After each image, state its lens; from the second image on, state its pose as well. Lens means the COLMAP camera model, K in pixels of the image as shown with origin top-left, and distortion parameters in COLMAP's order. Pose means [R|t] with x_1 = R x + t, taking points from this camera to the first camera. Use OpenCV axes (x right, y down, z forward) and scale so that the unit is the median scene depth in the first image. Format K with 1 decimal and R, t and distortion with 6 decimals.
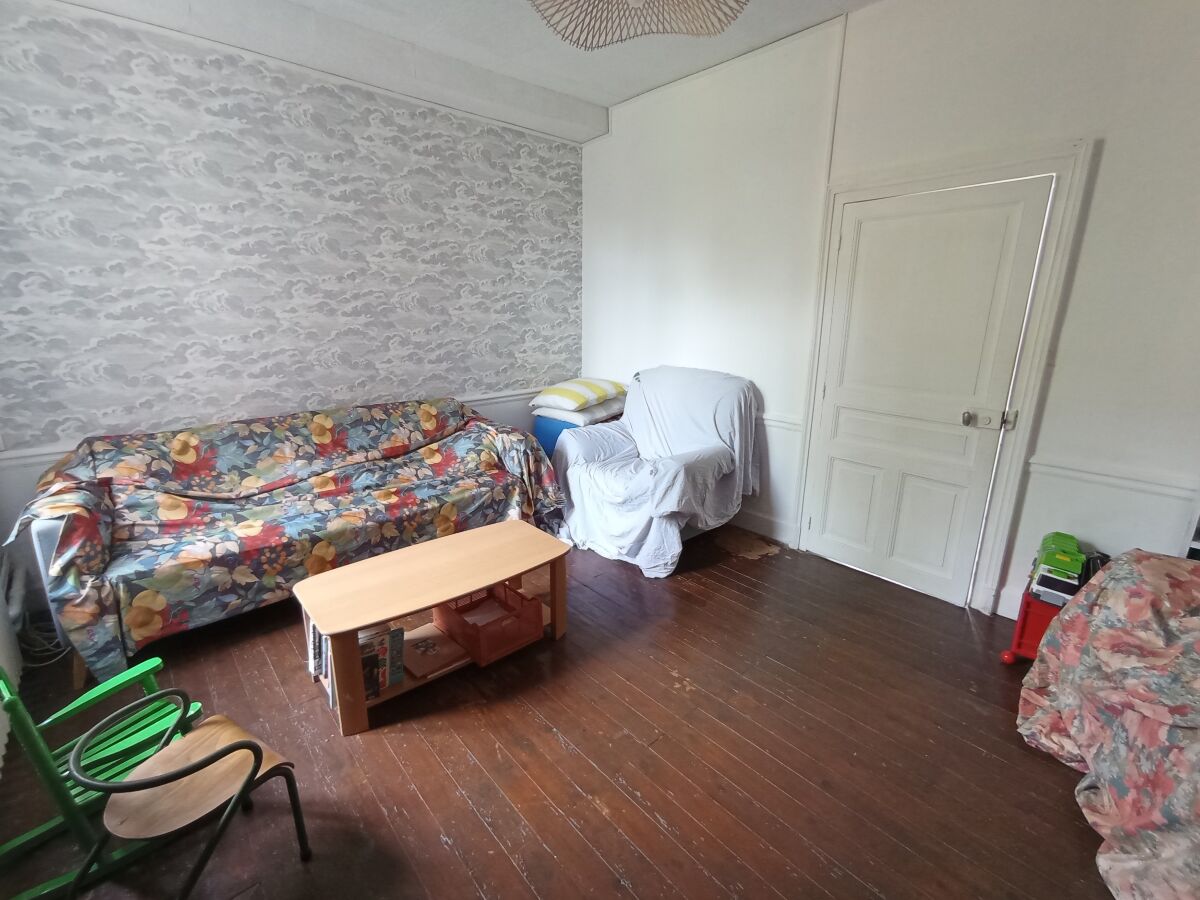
lens RADIAL K [[543.3, 0, 592.3], [0, 543.3, 440.6], [0, 0, 1]] dist [-0.049038, 0.040552]
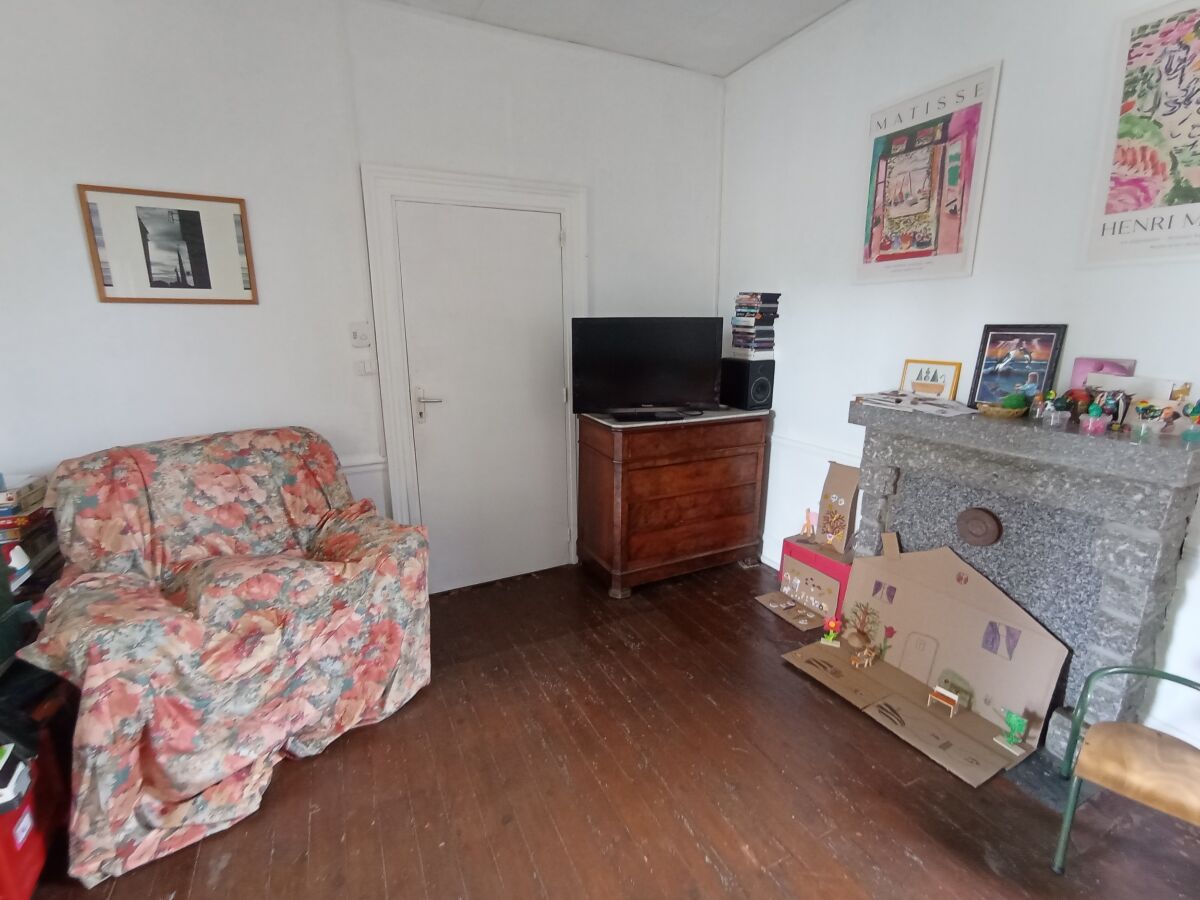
lens RADIAL K [[543.3, 0, 592.3], [0, 543.3, 440.6], [0, 0, 1]] dist [-0.049038, 0.040552]
pose [[-0.962914, -0.057085, 0.263702, 0.077473], [0.075981, 0.880435, 0.468040, -0.412310], [-0.258890, 0.470719, -0.843445, 1.523663]]
